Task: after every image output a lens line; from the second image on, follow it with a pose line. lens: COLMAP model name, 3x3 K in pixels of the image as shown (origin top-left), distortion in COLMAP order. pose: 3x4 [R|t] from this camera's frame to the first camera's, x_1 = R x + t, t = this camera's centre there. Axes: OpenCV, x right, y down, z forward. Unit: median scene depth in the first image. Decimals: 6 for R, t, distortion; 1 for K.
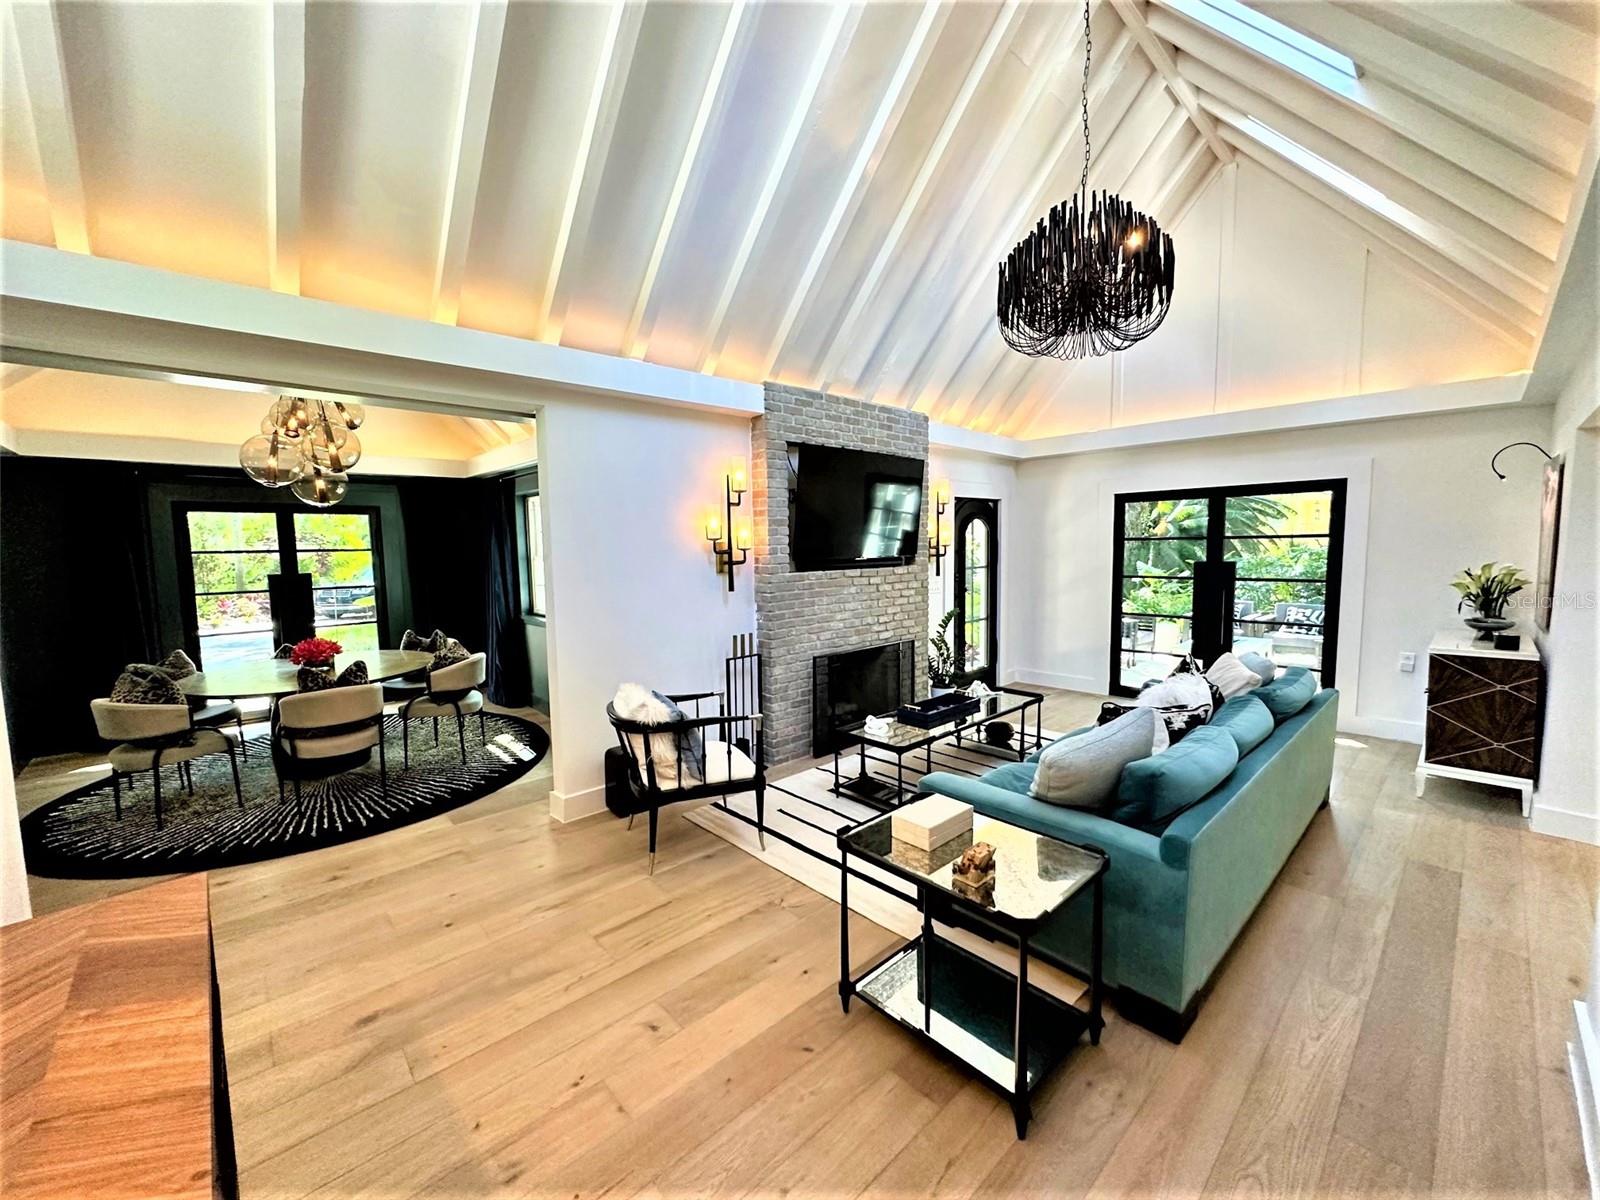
lens RADIAL K [[638.7, 0, 801.9], [0, 638.7, 598.0], [0, 0, 1]] dist [-0.005534, -0.000918]
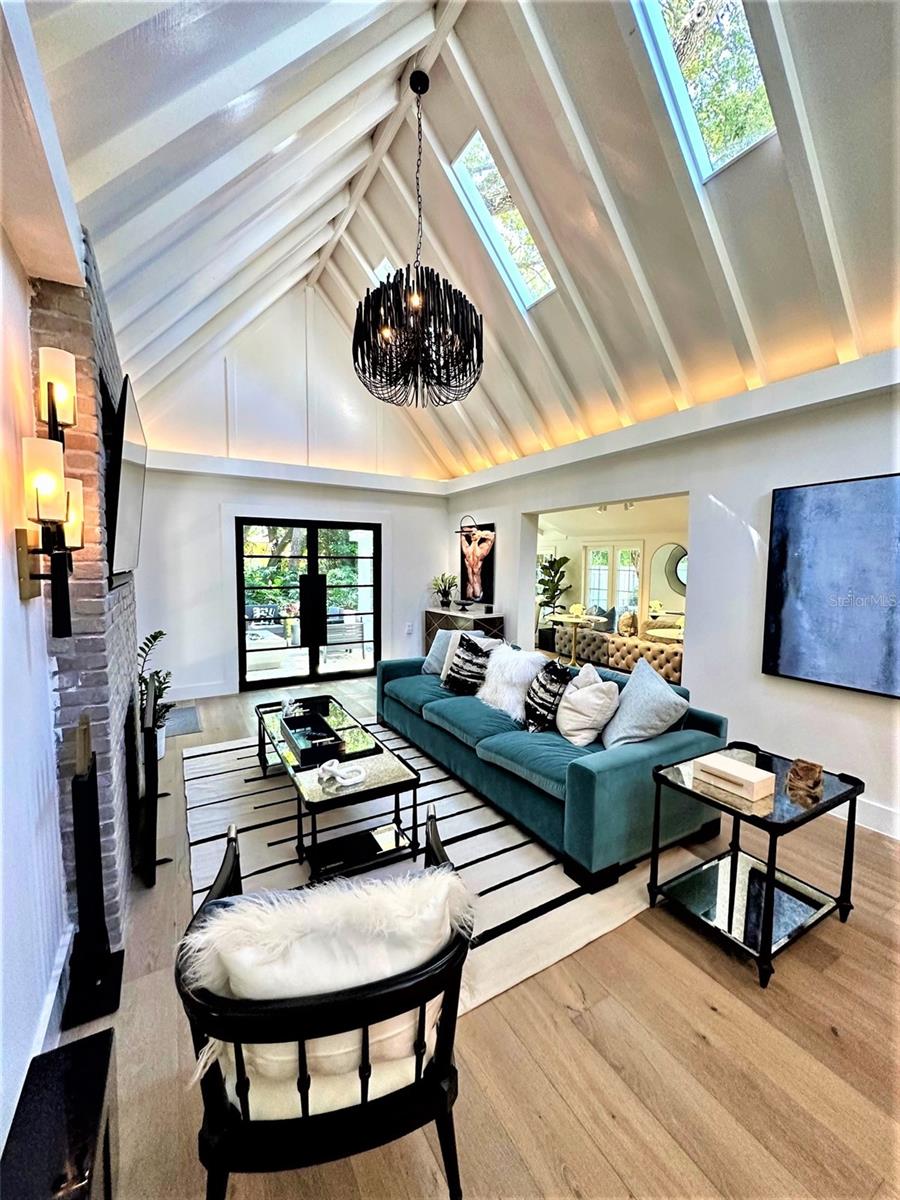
lens RADIAL K [[479.0, 0, 451.5], [0, 479.0, 600.6], [0, 0, 1]] dist [-0.005534, -0.000918]
pose [[0.218049, -0.057265, 0.974256, -0.364846], [0.071507, 0.996531, 0.042570, -0.029866], [-0.973315, 0.060384, 0.221388, 0.609270]]
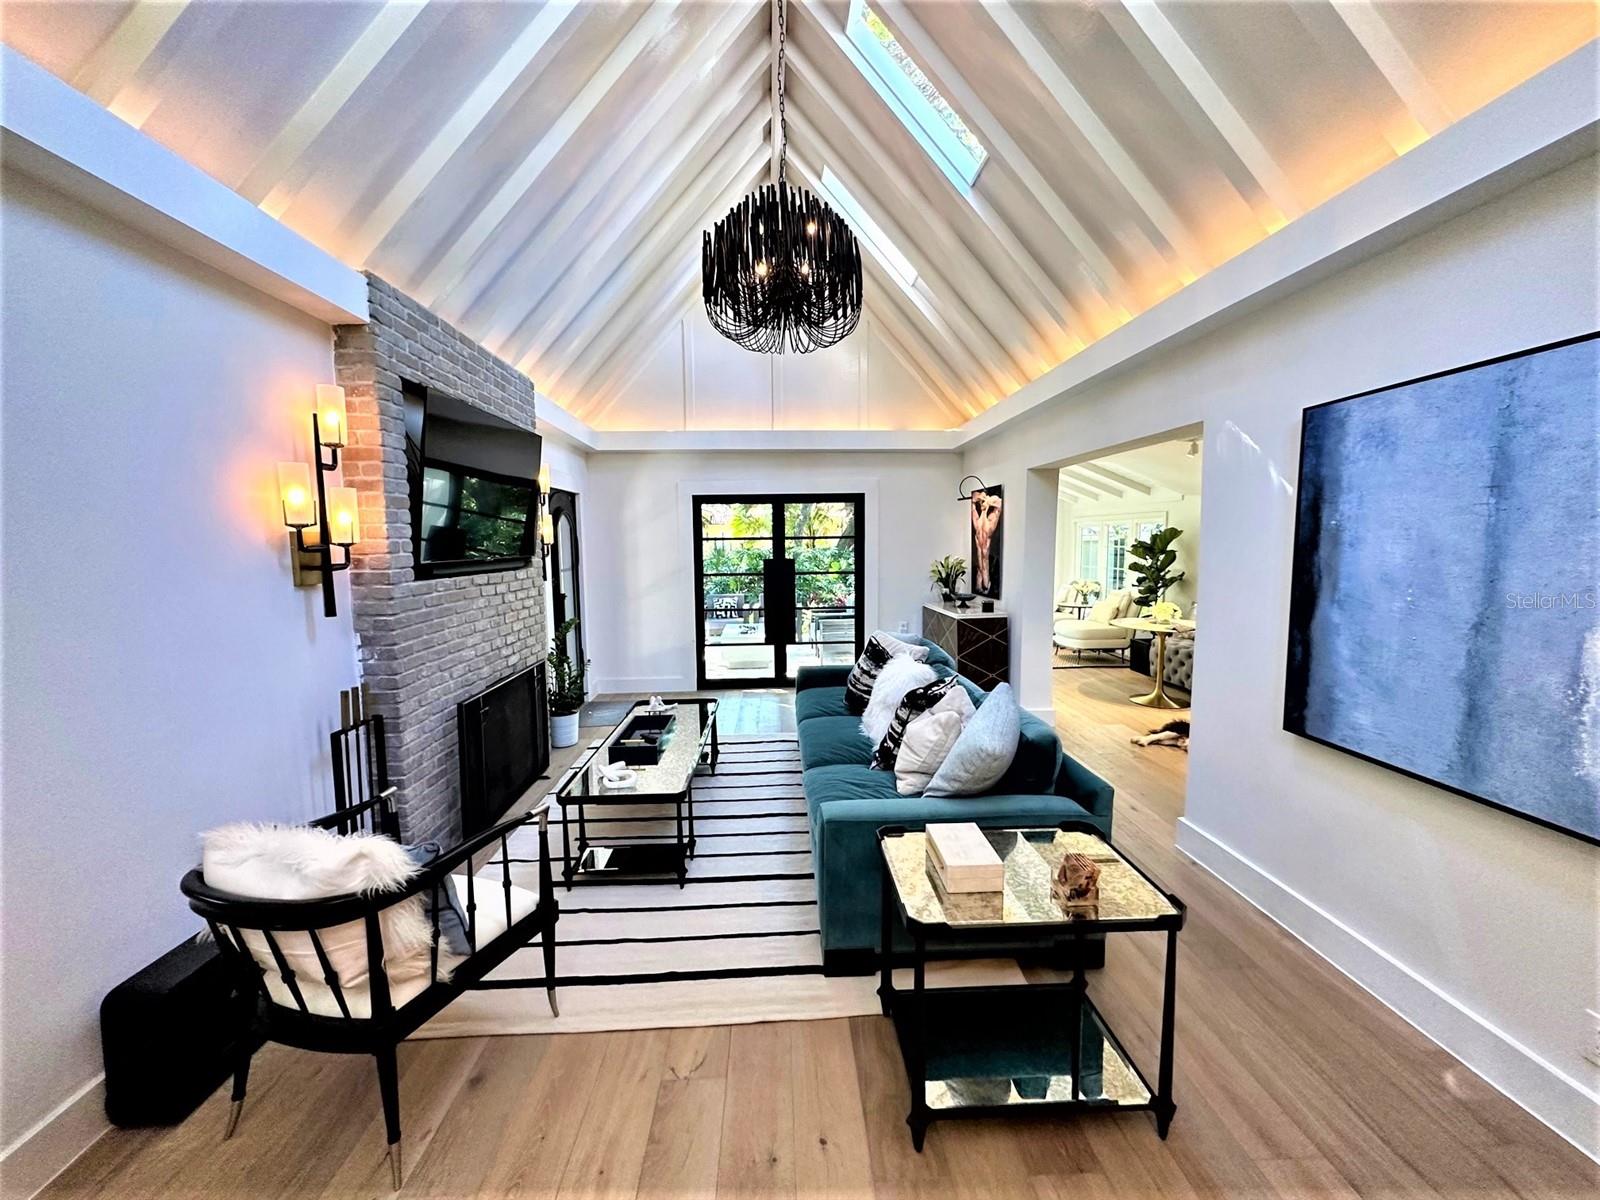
lens RADIAL K [[638.7, 0, 801.6], [0, 638.7, 598.8], [0, 0, 1]] dist [-0.005534, -0.000918]
pose [[0.648256, -0.059850, 0.759066, -0.254345], [0.065574, 0.997590, 0.022656, -0.010869], [-0.758593, 0.035088, 0.650619, 0.279514]]
